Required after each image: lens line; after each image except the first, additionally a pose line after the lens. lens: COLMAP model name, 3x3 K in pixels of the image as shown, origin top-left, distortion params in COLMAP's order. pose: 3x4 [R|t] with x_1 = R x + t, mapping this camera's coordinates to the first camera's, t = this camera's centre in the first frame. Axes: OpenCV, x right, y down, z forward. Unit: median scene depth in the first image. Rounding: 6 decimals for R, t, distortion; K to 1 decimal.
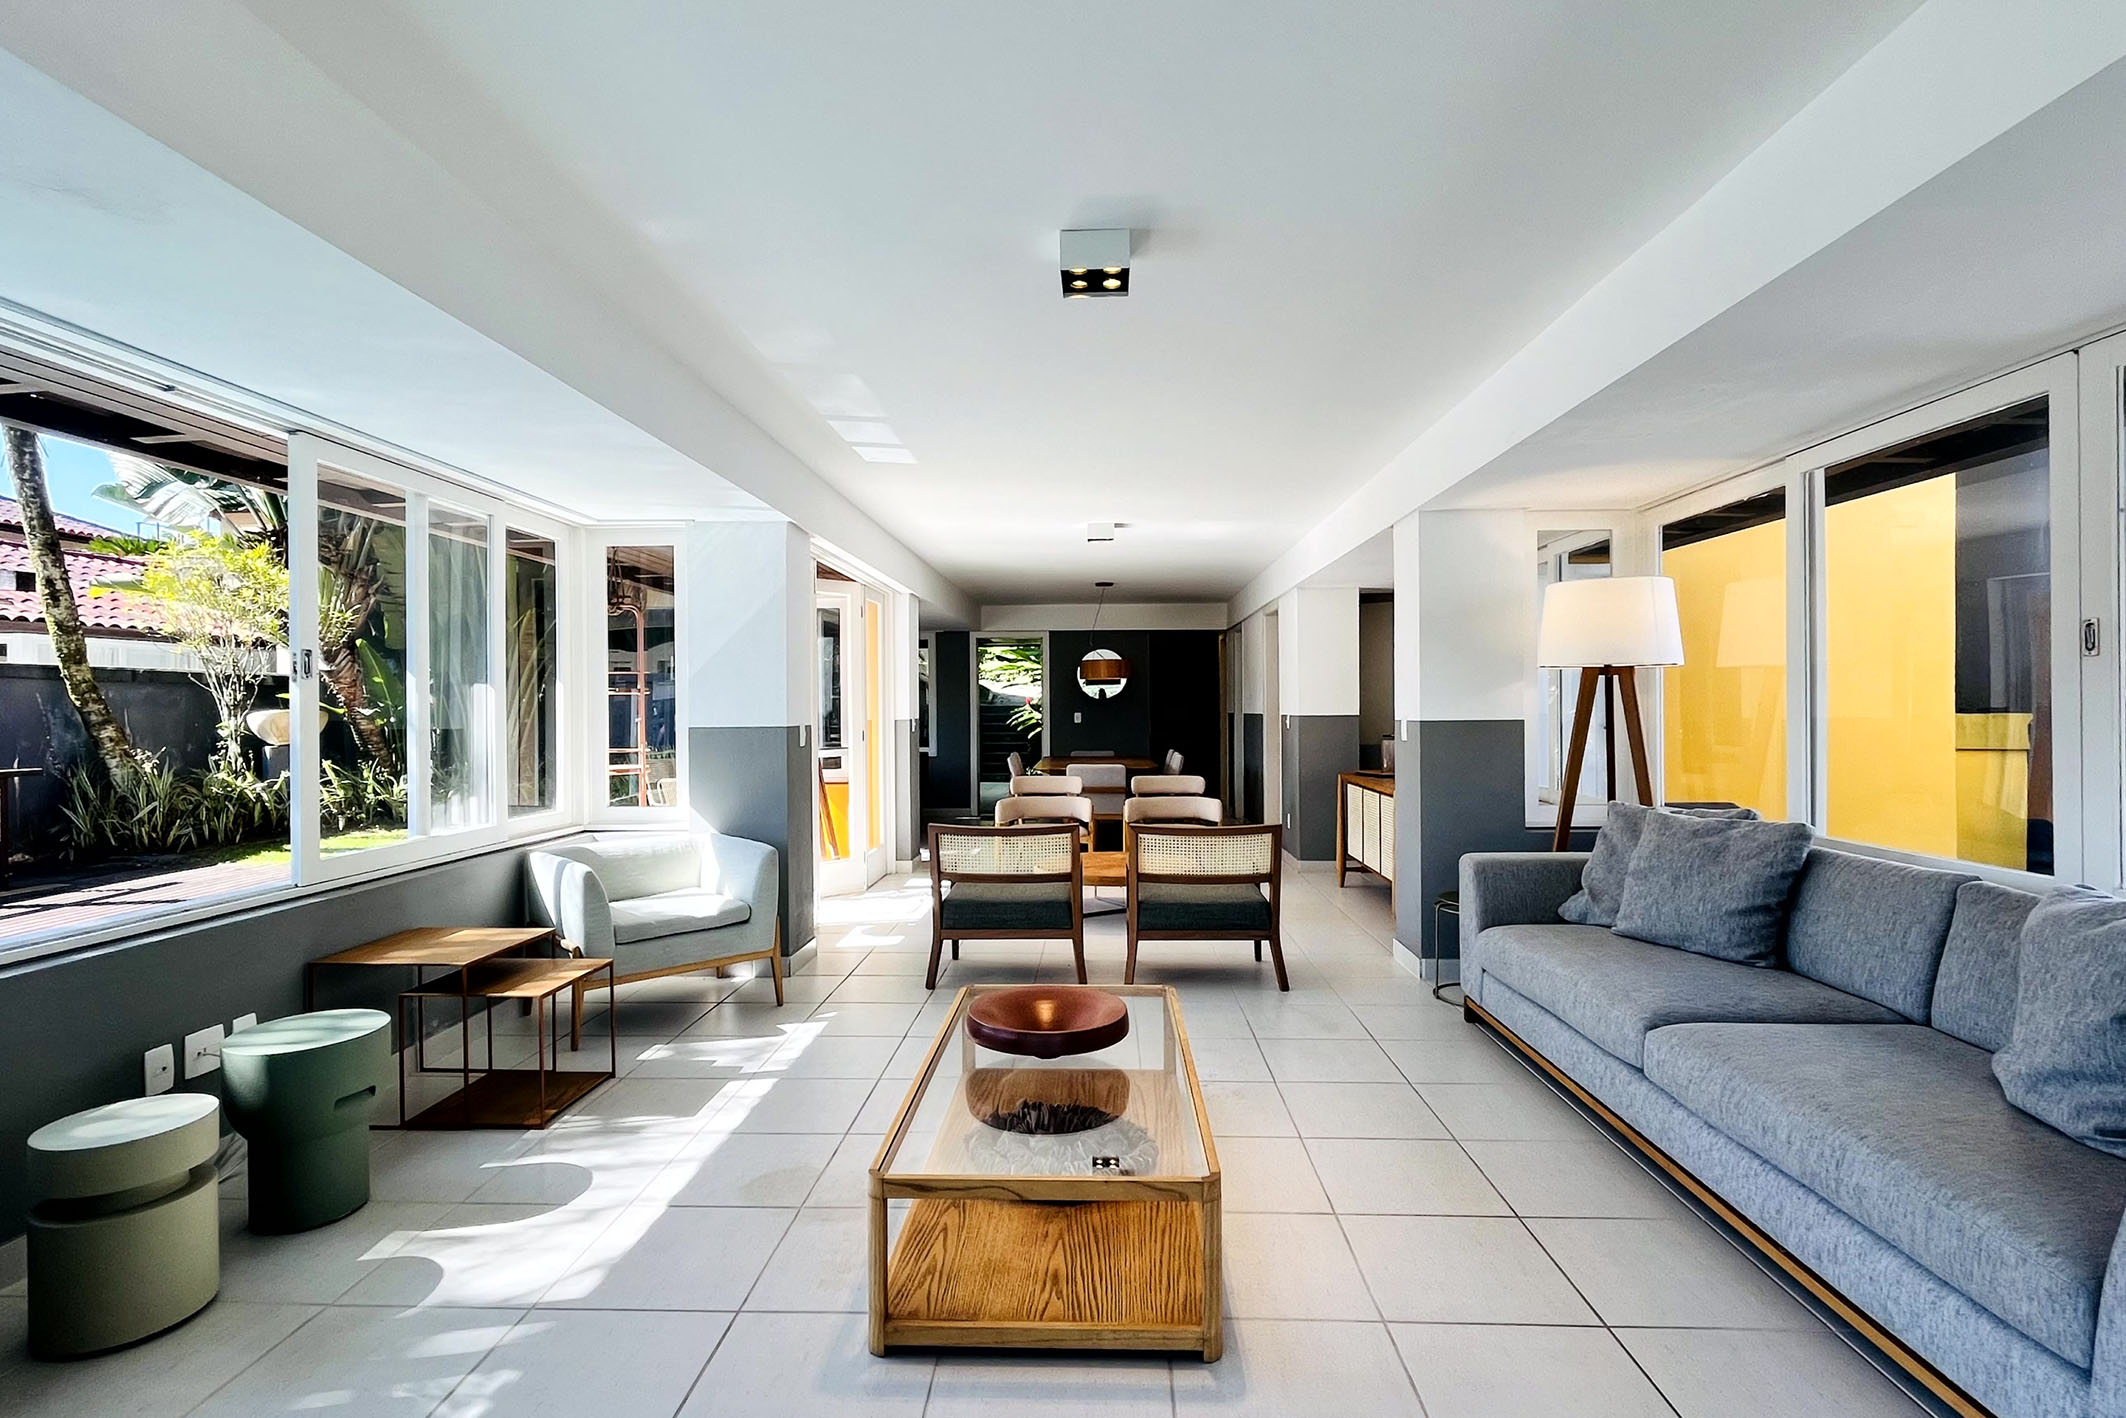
lens RADIAL K [[1022.0, 0, 1063.0], [0, 1022.0, 709.0], [0, 0, 1]] dist [-0.001709, -0.001066]
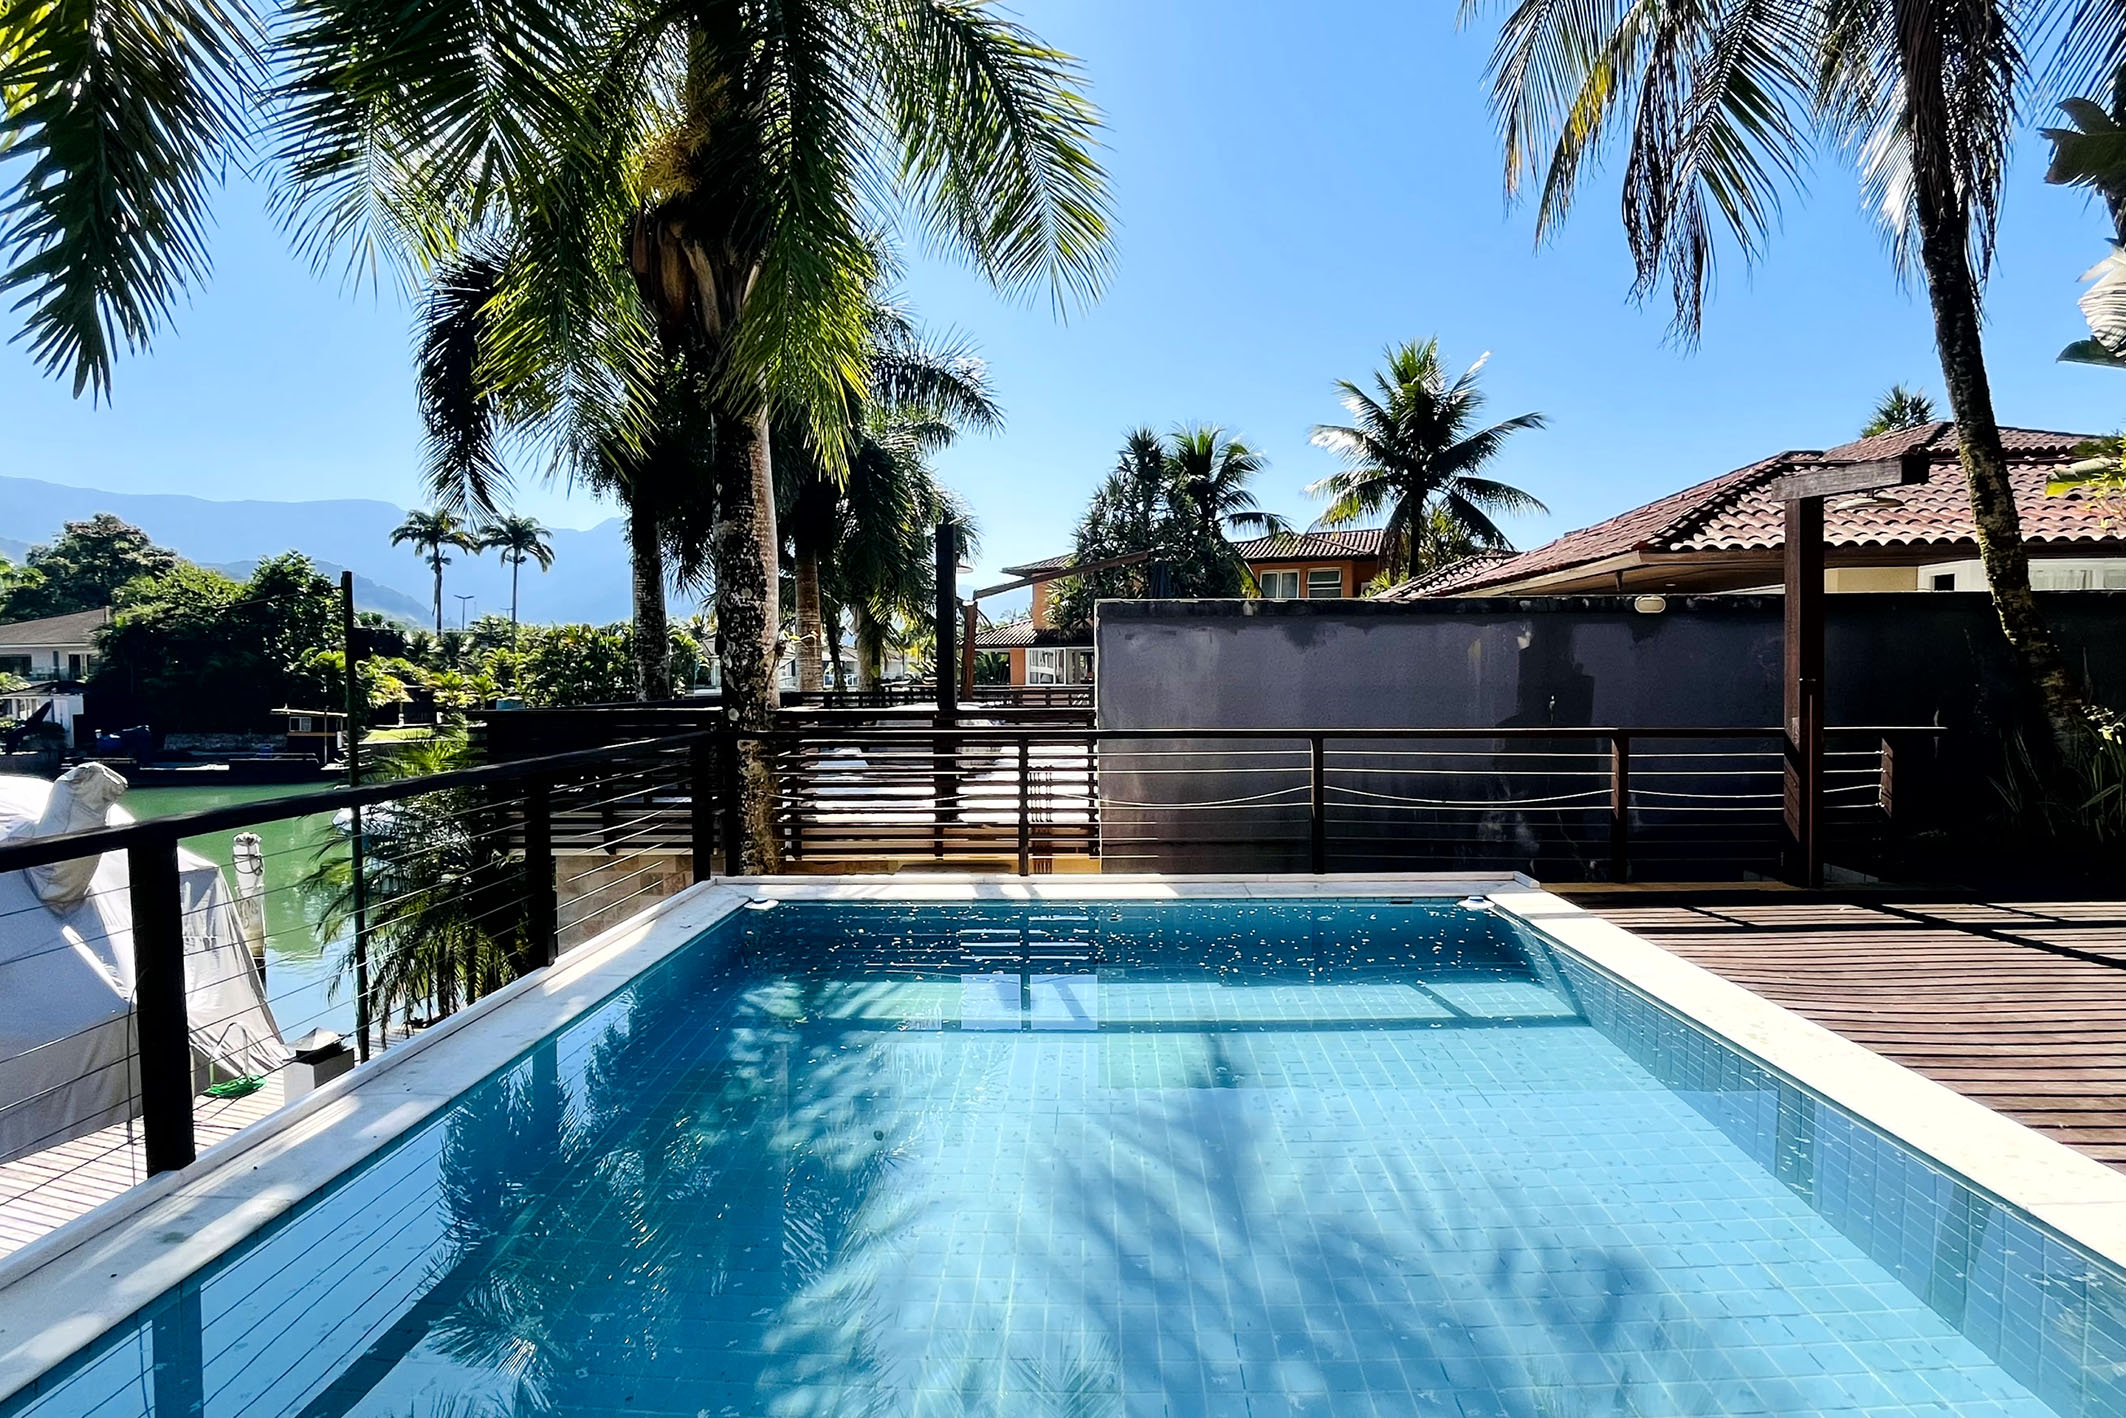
lens RADIAL K [[1022.0, 0, 1063.0], [0, 1022.0, 709.0], [0, 0, 1]] dist [-0.001709, -0.001066]
pose [[0.015542, 0.047349, -0.998757, -0.226674], [0.008822, 0.998833, 0.047490, 0.002888], [0.999840, -0.009549, 0.015106, 0.289855]]
